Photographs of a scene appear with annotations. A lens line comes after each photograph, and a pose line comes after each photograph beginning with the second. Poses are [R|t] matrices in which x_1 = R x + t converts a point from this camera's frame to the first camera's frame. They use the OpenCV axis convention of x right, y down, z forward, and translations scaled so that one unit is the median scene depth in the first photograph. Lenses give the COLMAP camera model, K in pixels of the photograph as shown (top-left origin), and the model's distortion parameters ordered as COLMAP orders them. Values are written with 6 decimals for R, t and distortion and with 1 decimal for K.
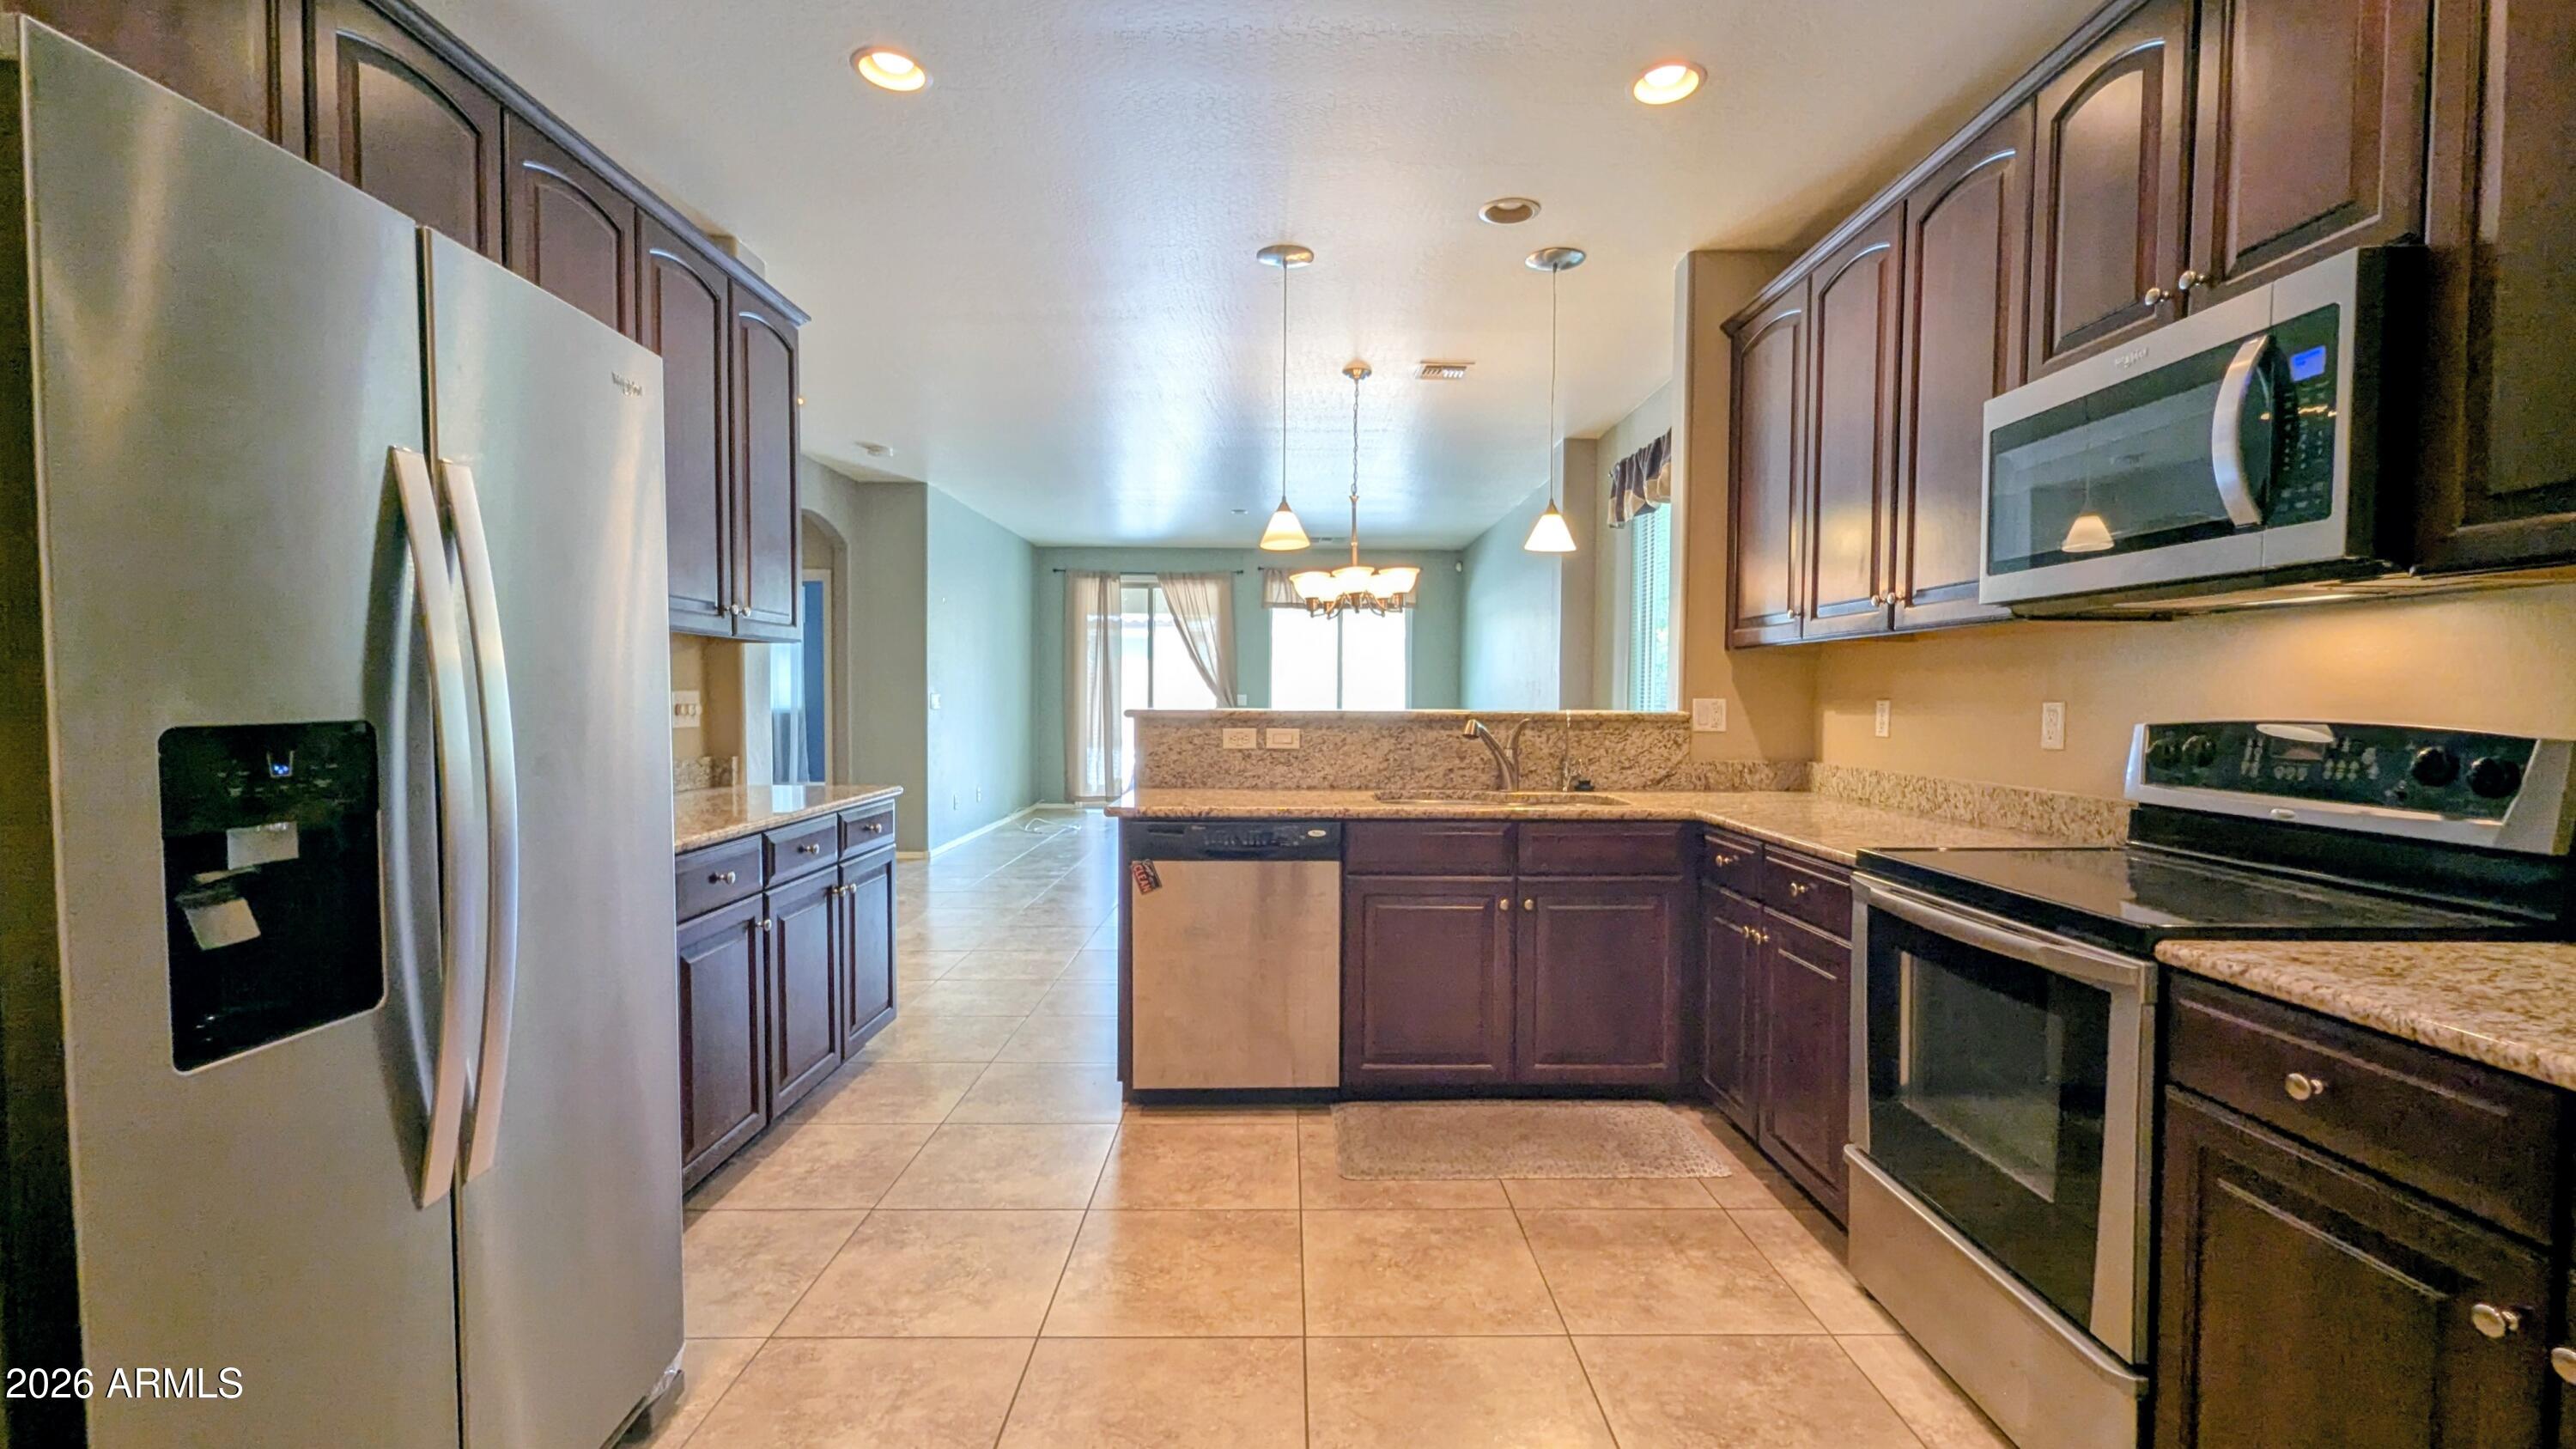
lens RADIAL K [[1072.4, 0, 1294.8], [0, 1072.4, 731.7], [0, 0, 1]] dist [0.000531, 0.000032]
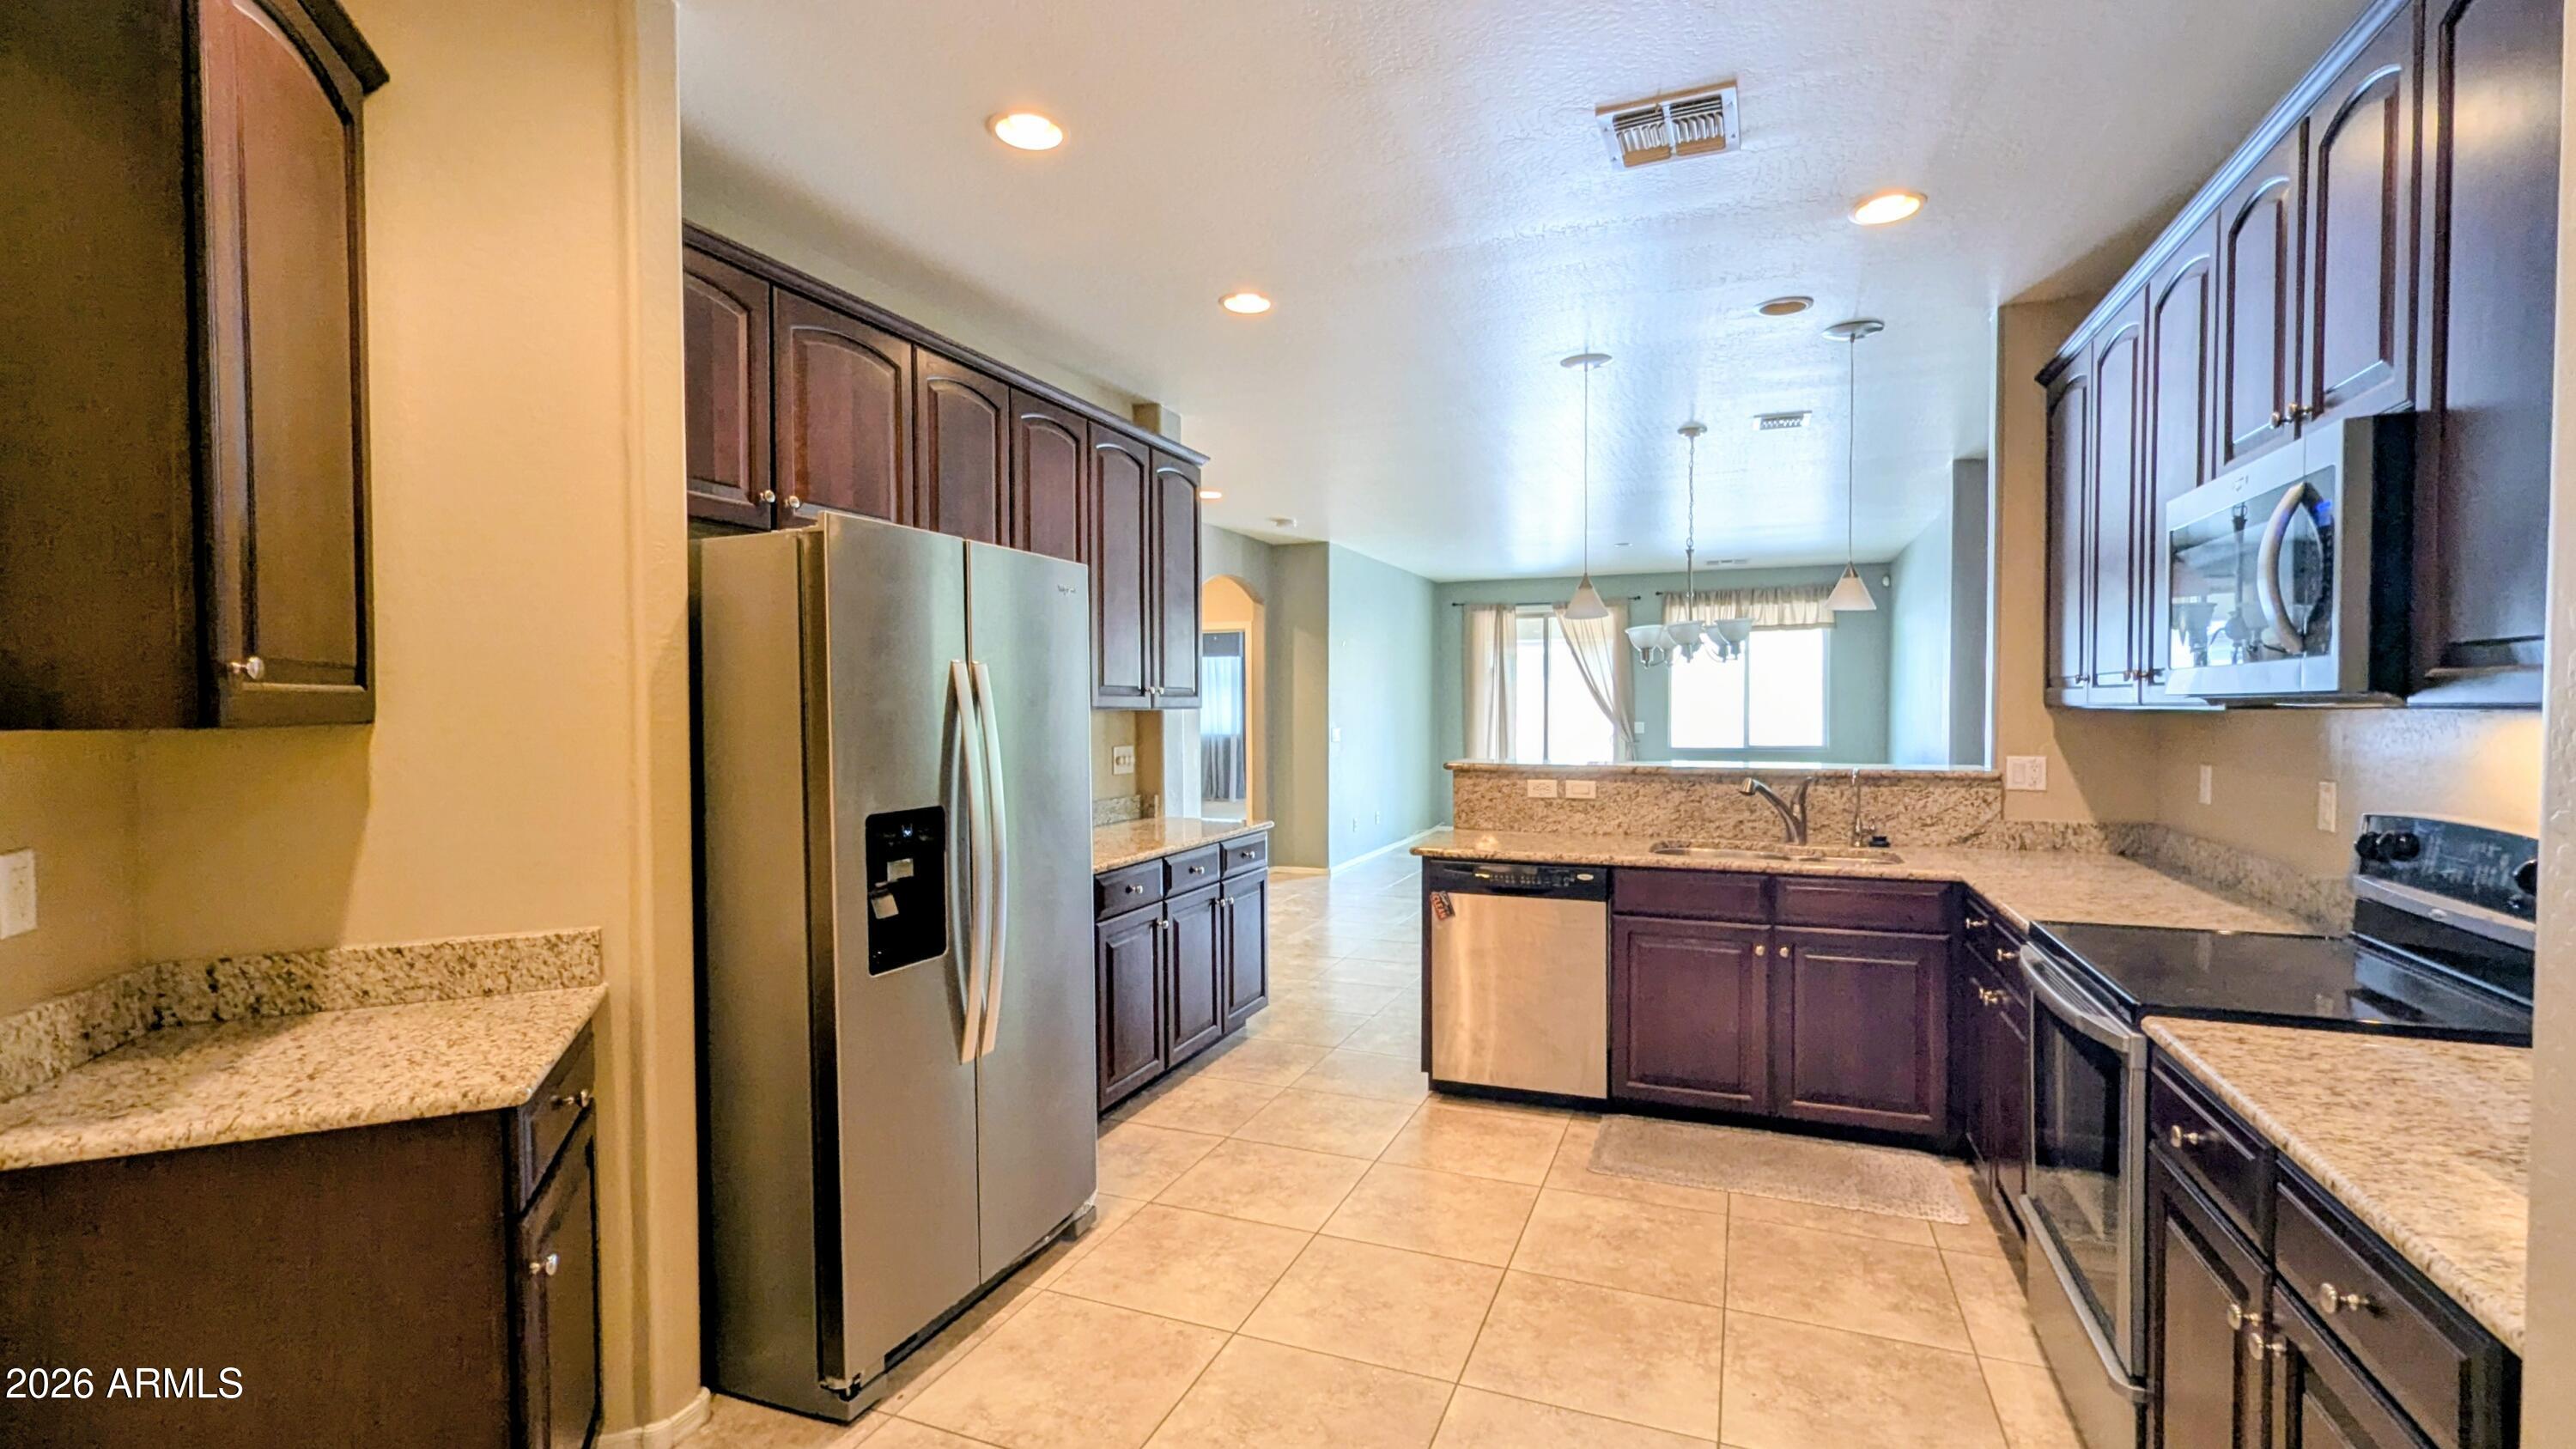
lens RADIAL K [[1110.7, 0, 1290.0], [0, 1110.7, 728.2], [0, 0, 1]] dist [-0.003475, -0.000767]
pose [[0.920639, -0.002235, -0.390407, 0.196175], [-0.003536, 0.999895, -0.014063, -0.048691], [0.390398, 0.014327, 0.920535, -0.236277]]
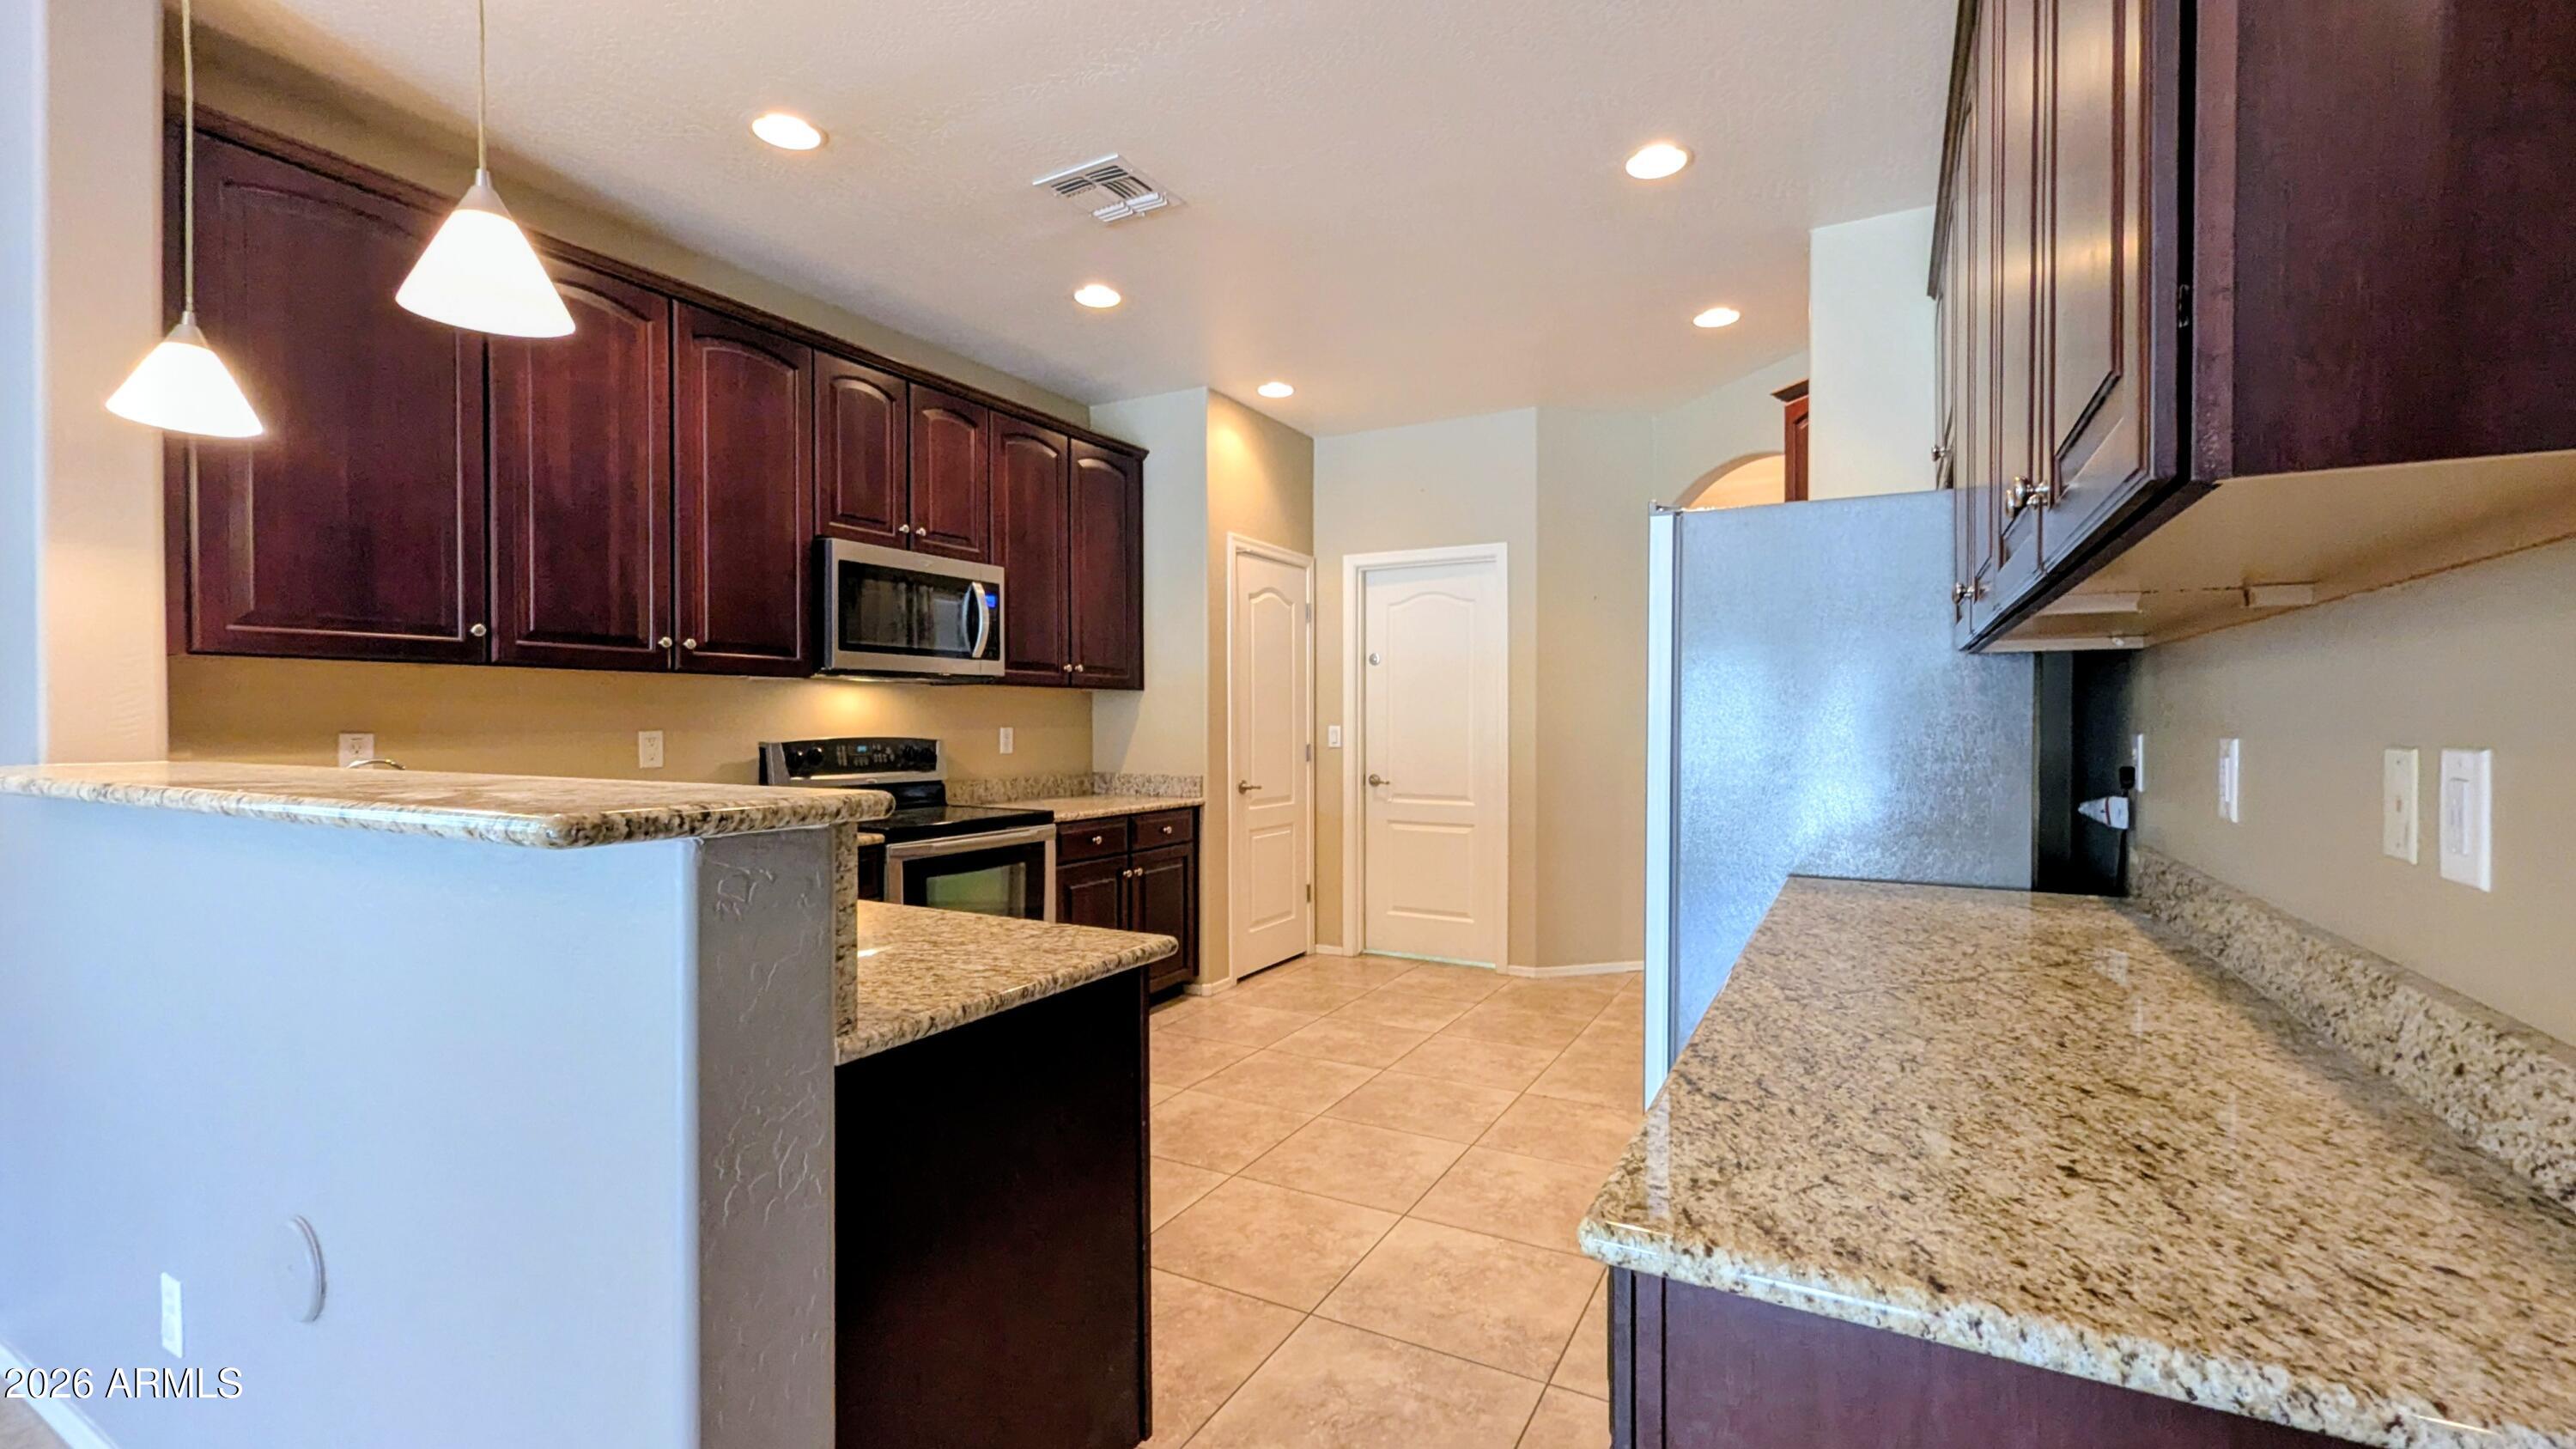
lens RADIAL K [[1072.4, 0, 1294.8], [0, 1072.4, 731.7], [0, 0, 1]] dist [0.000531, 0.000032]
pose [[-0.872128, -0.012026, 0.489129, -0.507124], [0.011703, 0.998899, 0.045426, -0.063717], [-0.489137, 0.045342, -0.871028, 1.458723]]
